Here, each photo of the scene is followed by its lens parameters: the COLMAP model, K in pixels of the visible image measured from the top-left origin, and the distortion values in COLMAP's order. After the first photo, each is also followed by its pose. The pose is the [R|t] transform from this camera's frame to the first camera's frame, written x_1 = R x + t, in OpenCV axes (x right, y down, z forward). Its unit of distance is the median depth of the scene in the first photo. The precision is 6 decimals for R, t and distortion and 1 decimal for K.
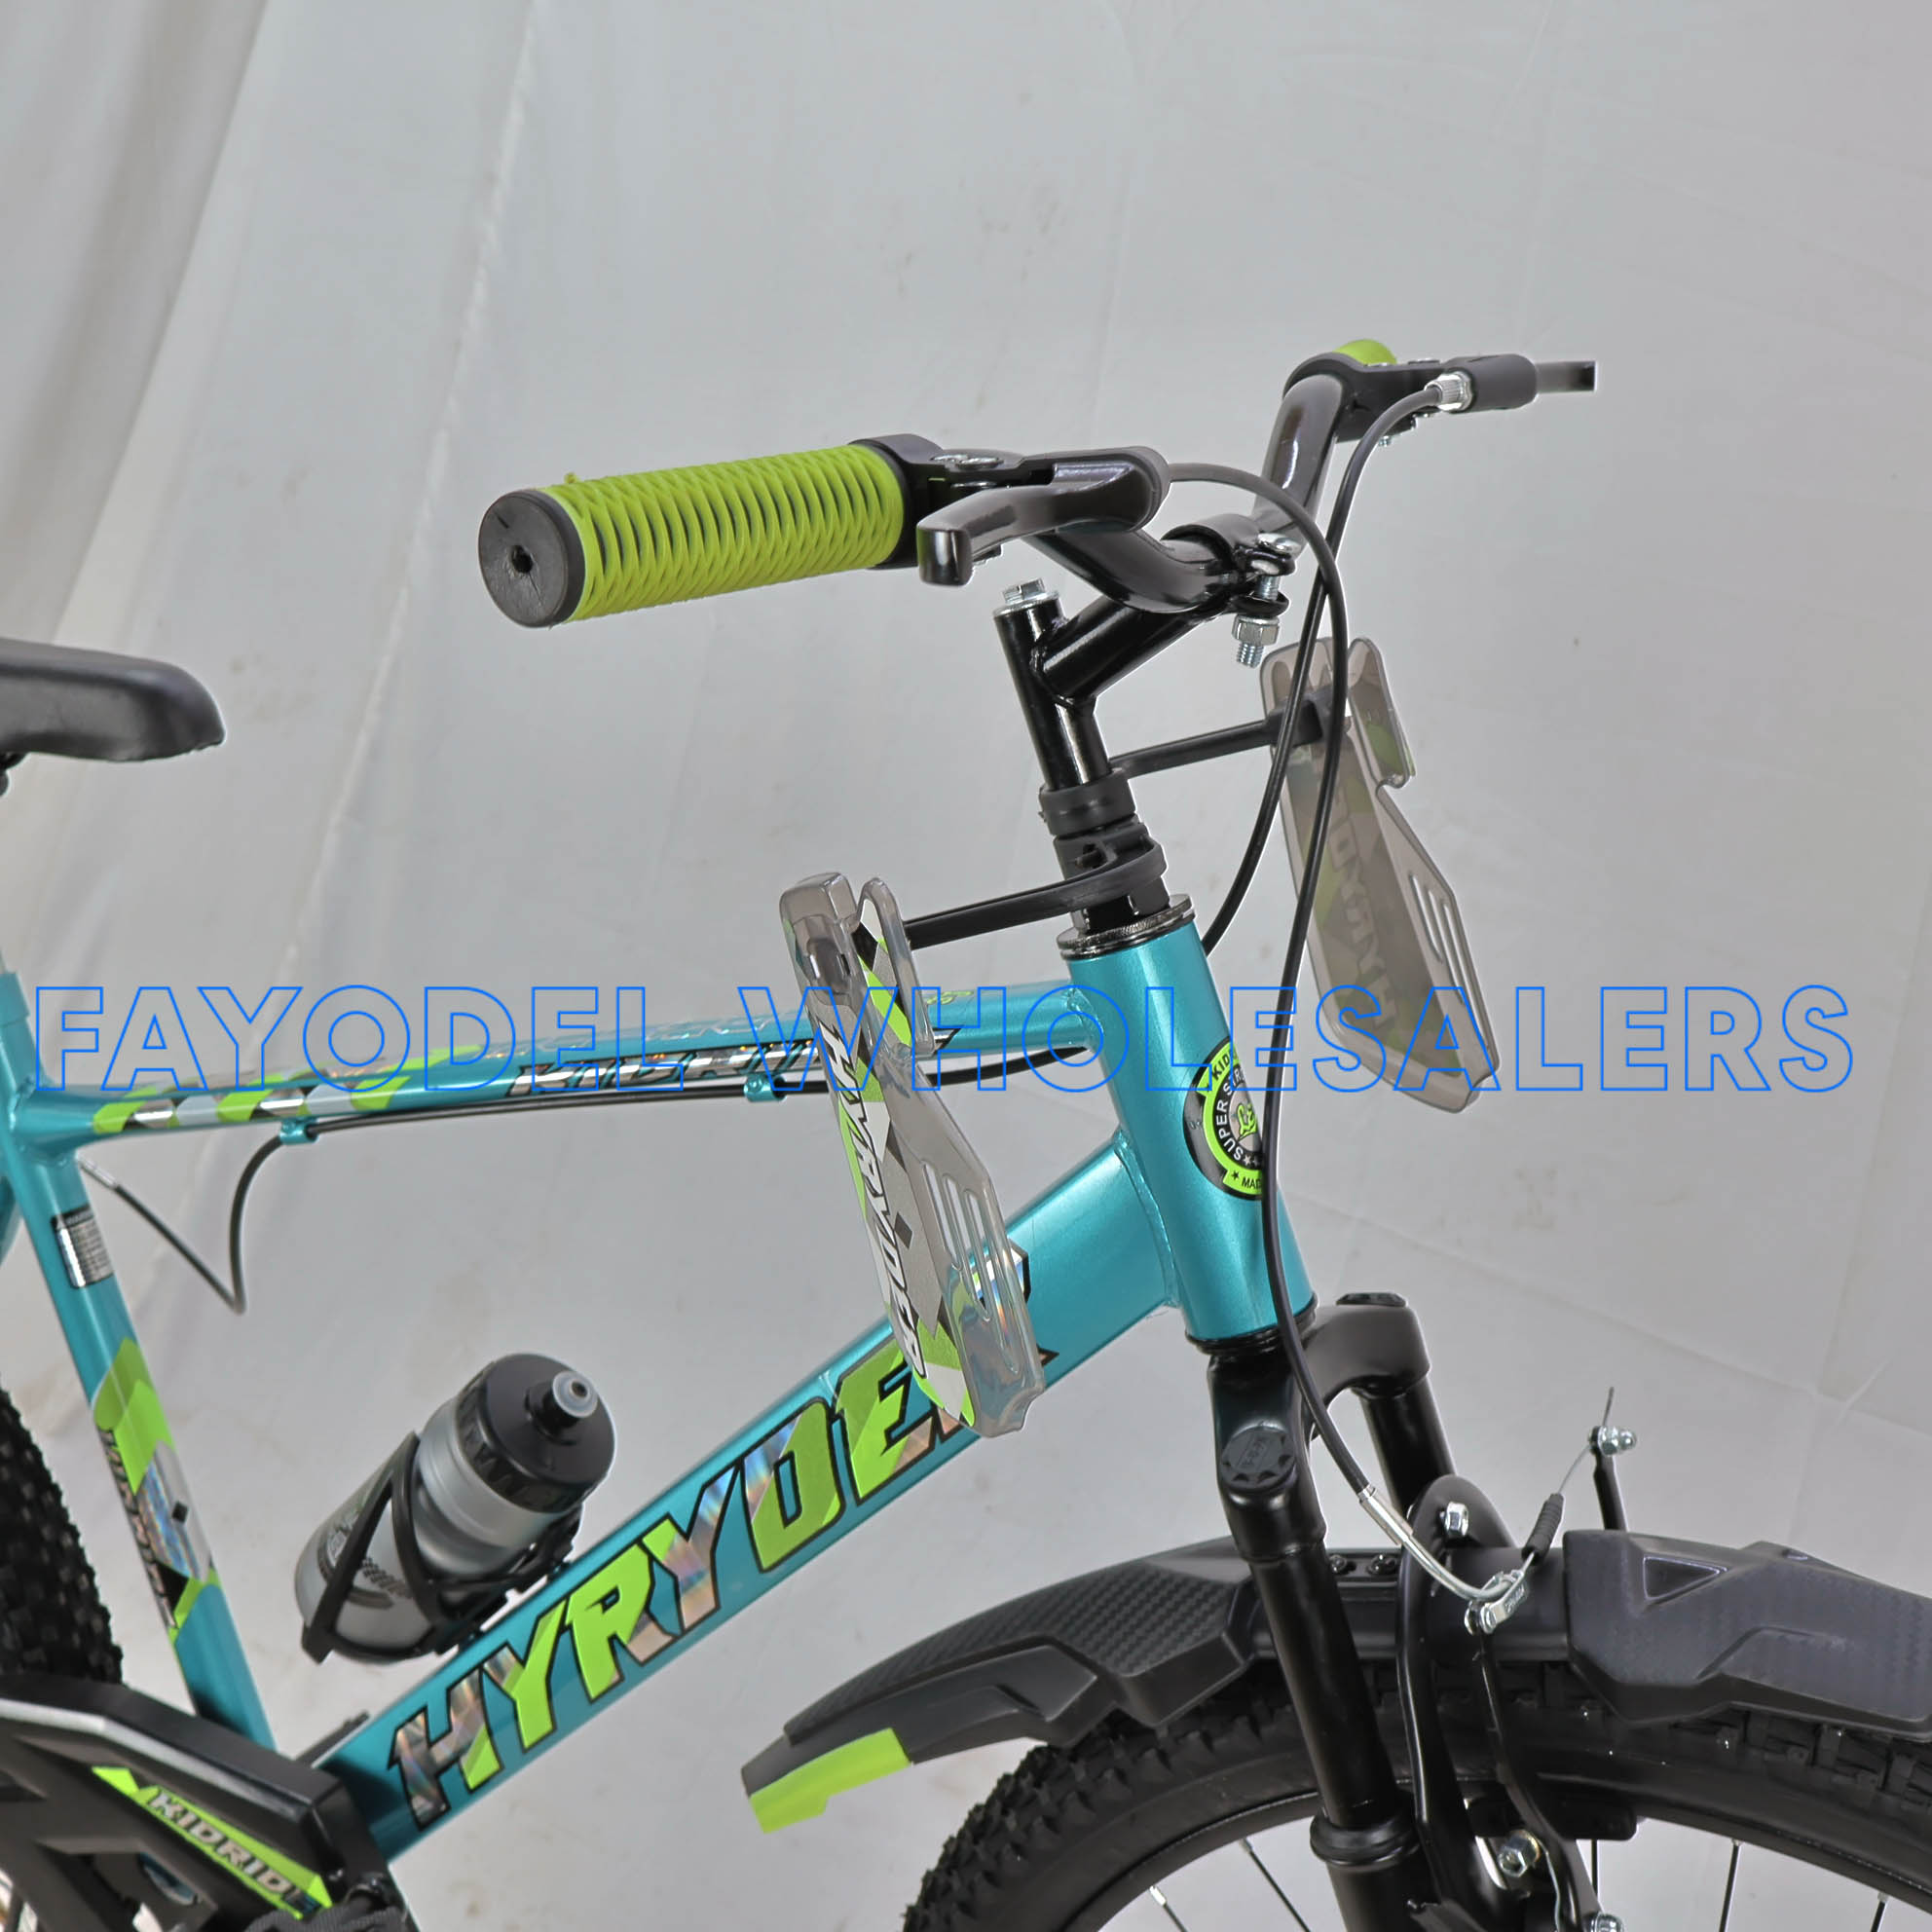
lens RADIAL K [[2461.9, 0, 961.2], [0, 2461.9, 972.4], [0, 0, 1]] dist [-0.002911, 0.000000]
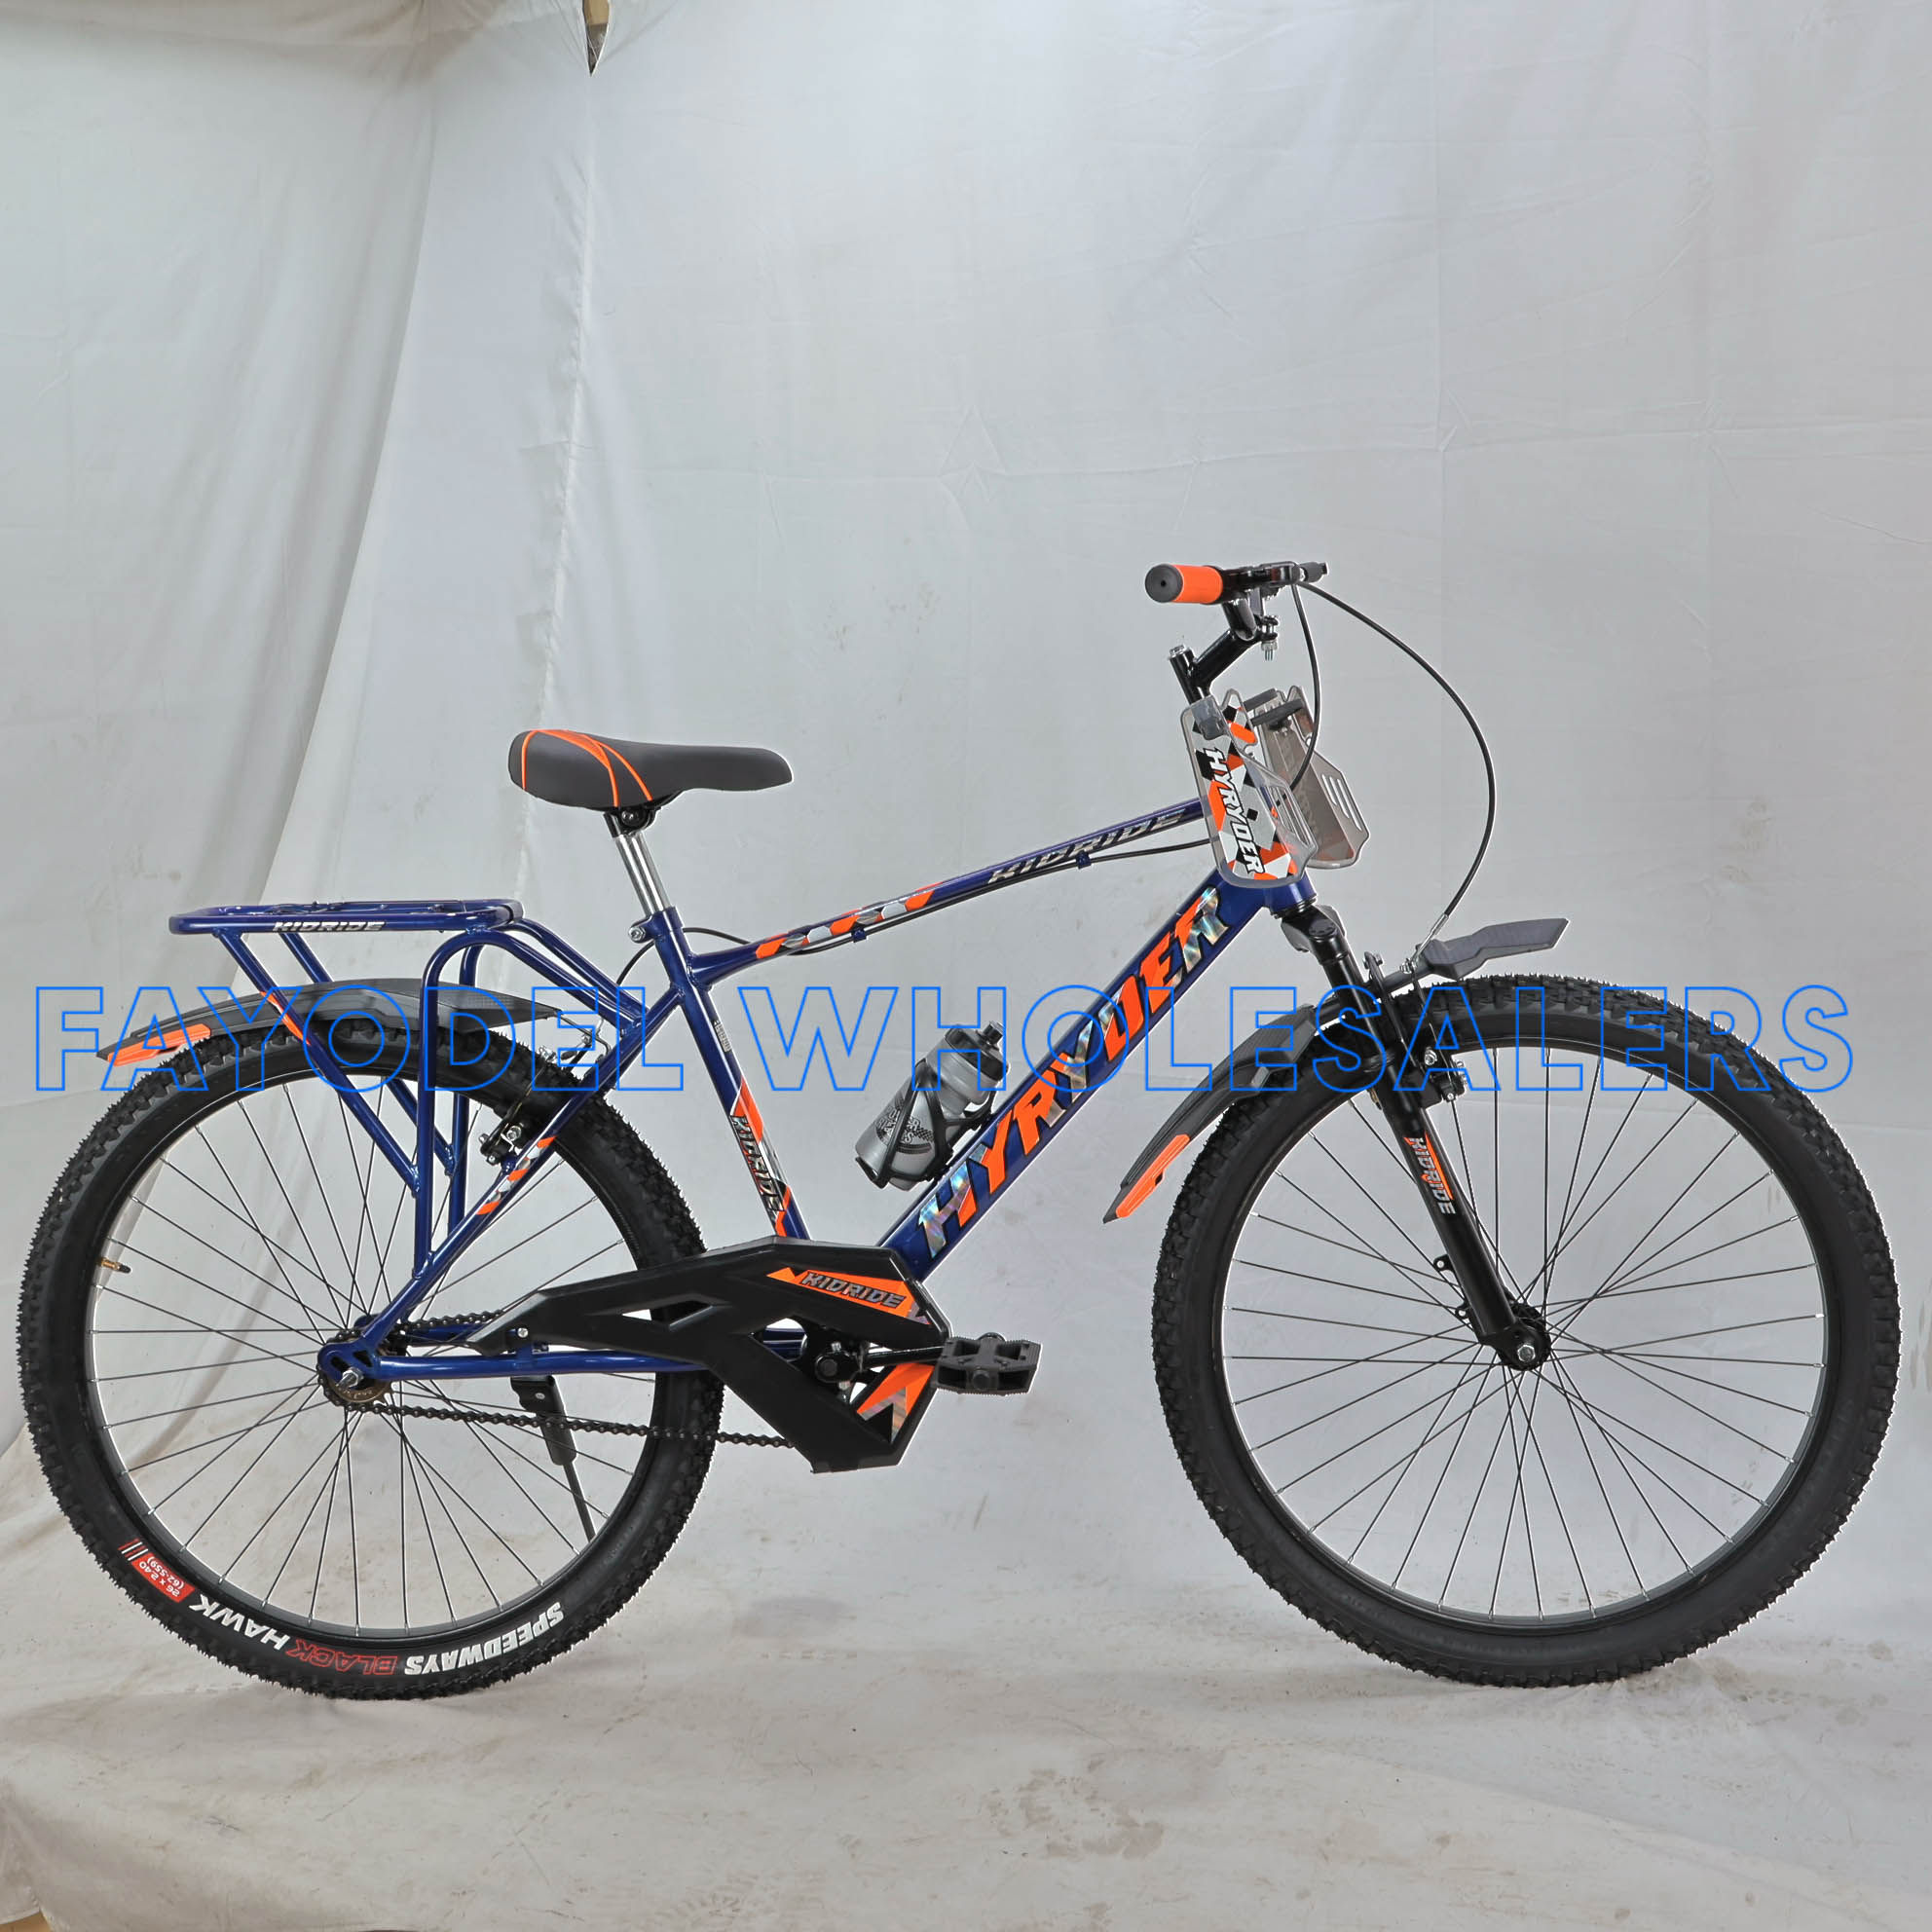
lens RADIAL K [[2461.9, 0, 922.3], [0, 2461.9, 928.2], [0, 0, 1]] dist [-0.002911, 0.000000]
pose [[0.920180, -0.107408, 0.376474, -1.089765], [0.196529, 0.958416, -0.206920, 0.551649], [-0.338593, 0.264392, 0.903024, -1.111359]]
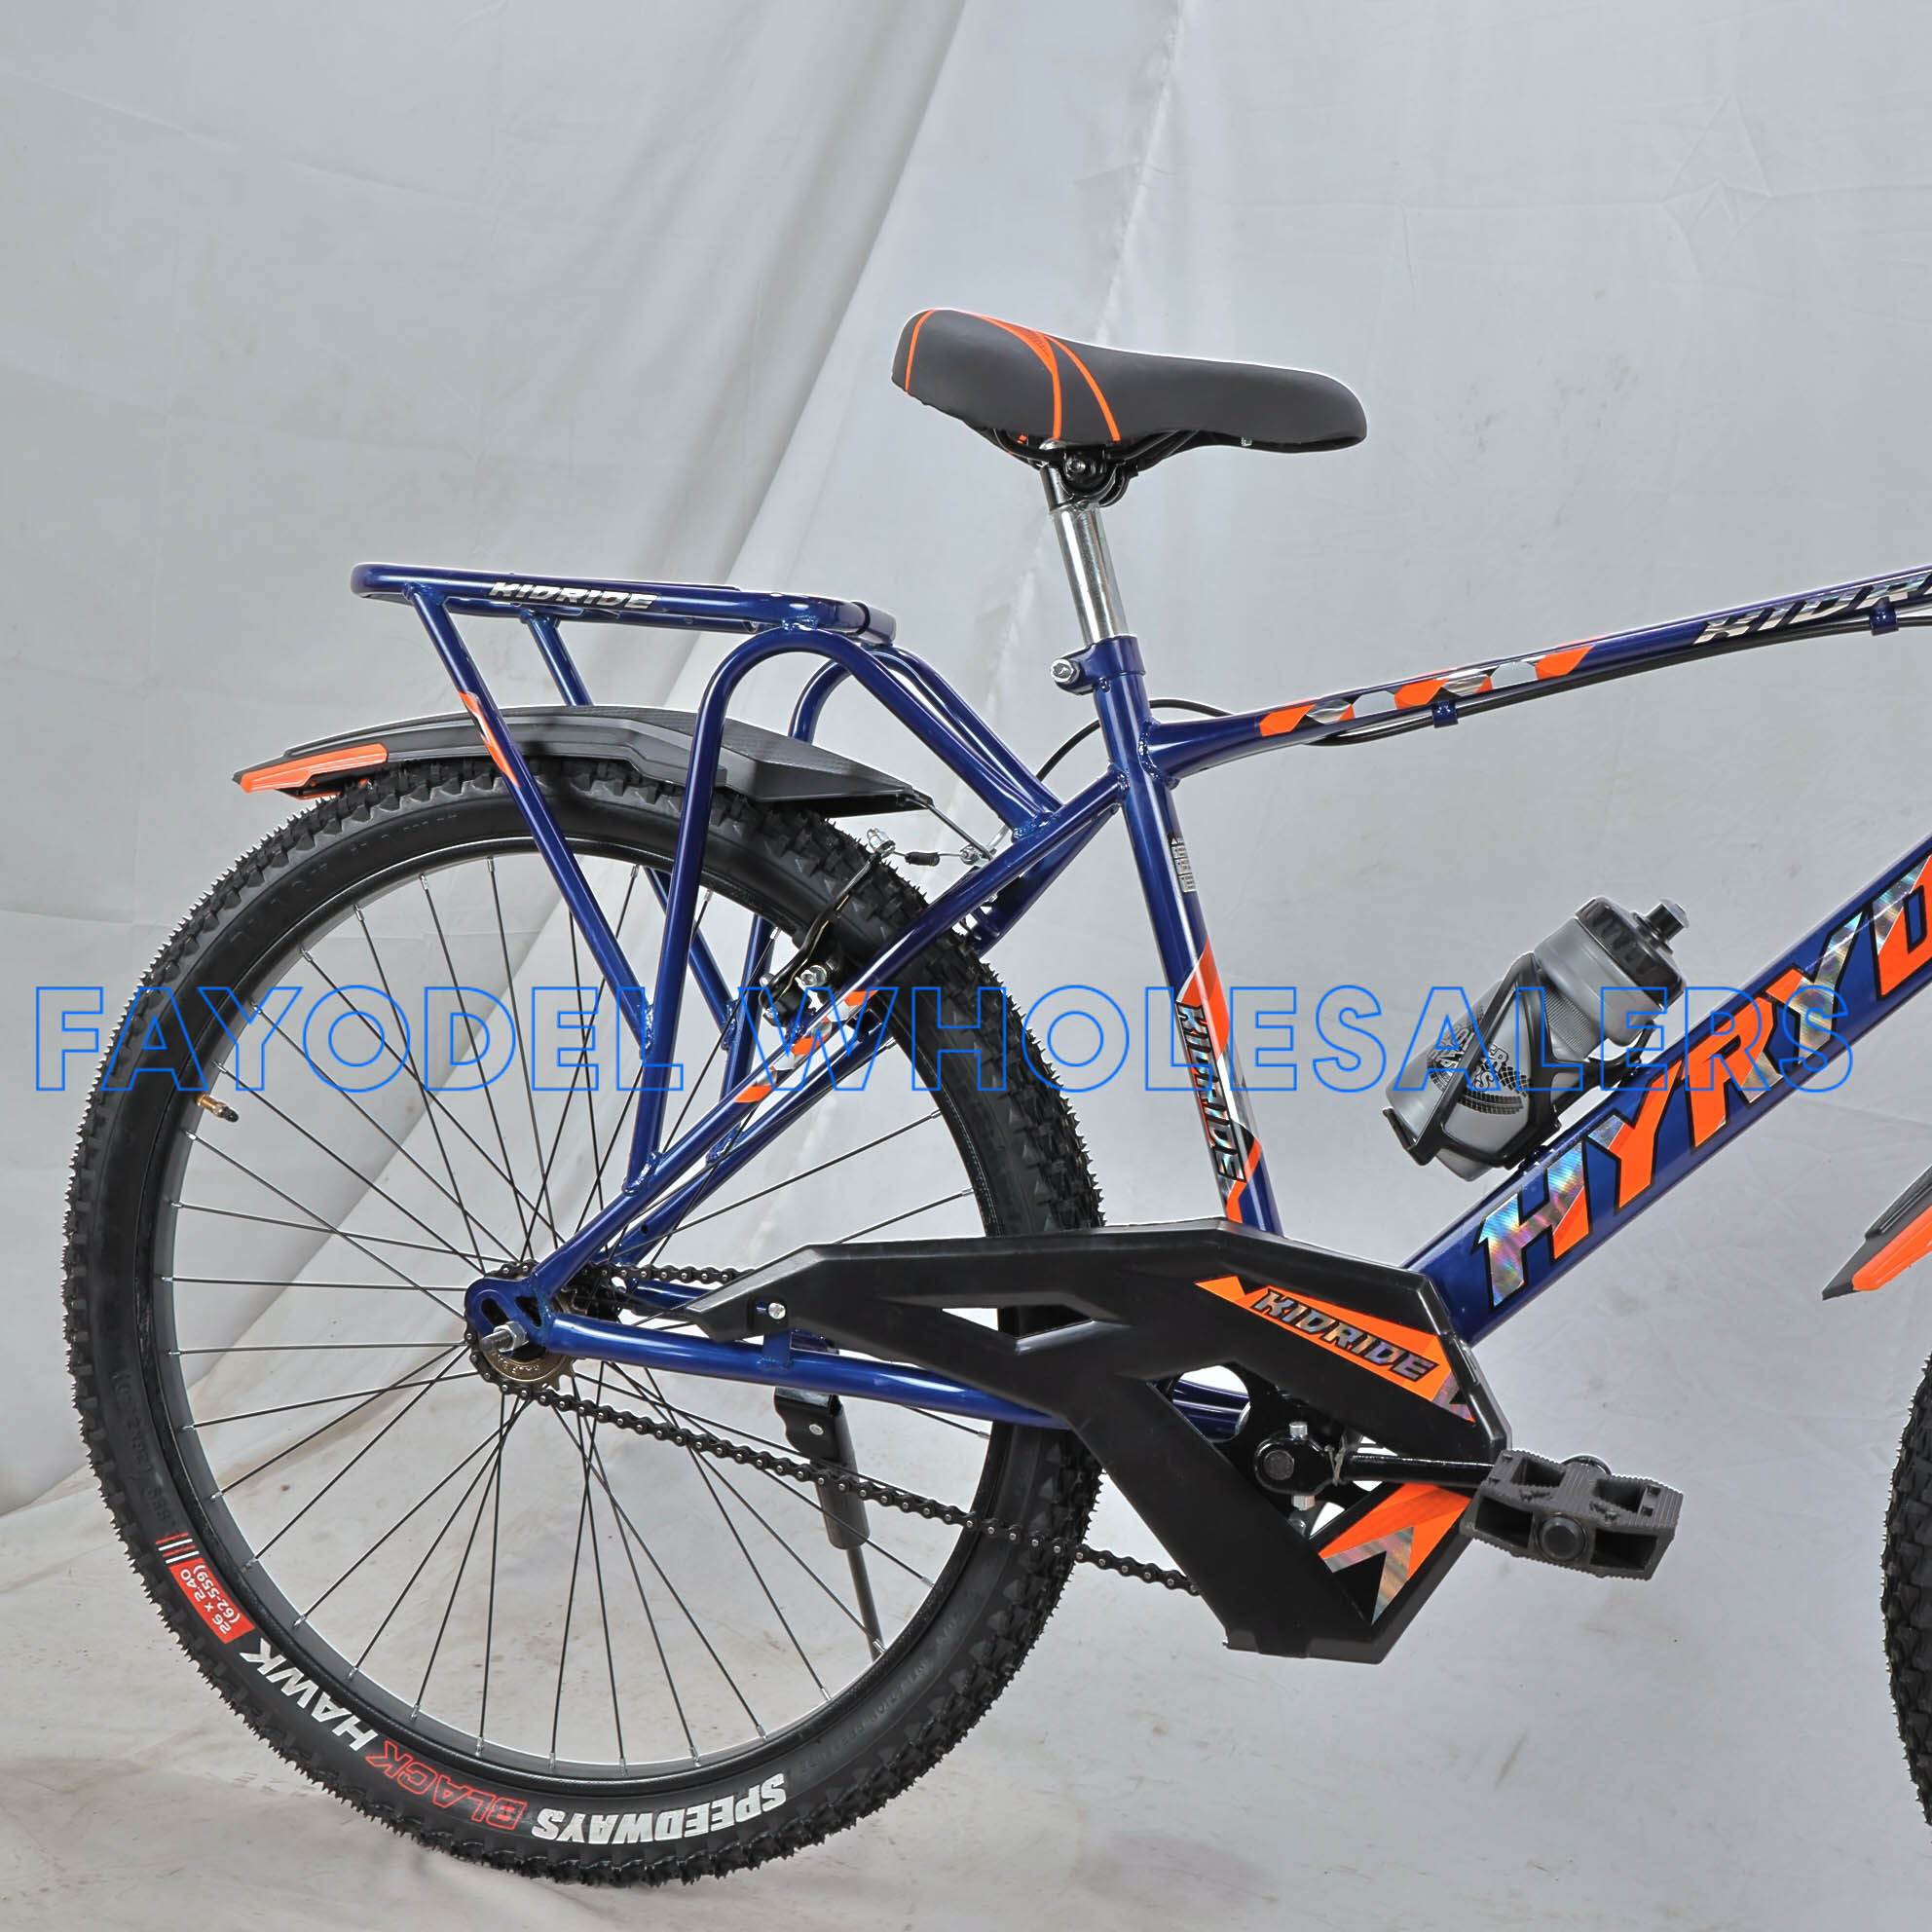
lens RADIAL K [[2461.9, 0, 947.9], [0, 2461.9, 921.0], [0, 0, 1]] dist [-0.002911, 0.000000]
pose [[0.986483, 0.044957, 0.157578, -0.735264], [0.000505, 0.960790, -0.277278, 0.535011], [-0.163865, 0.273609, 0.947780, -0.164341]]
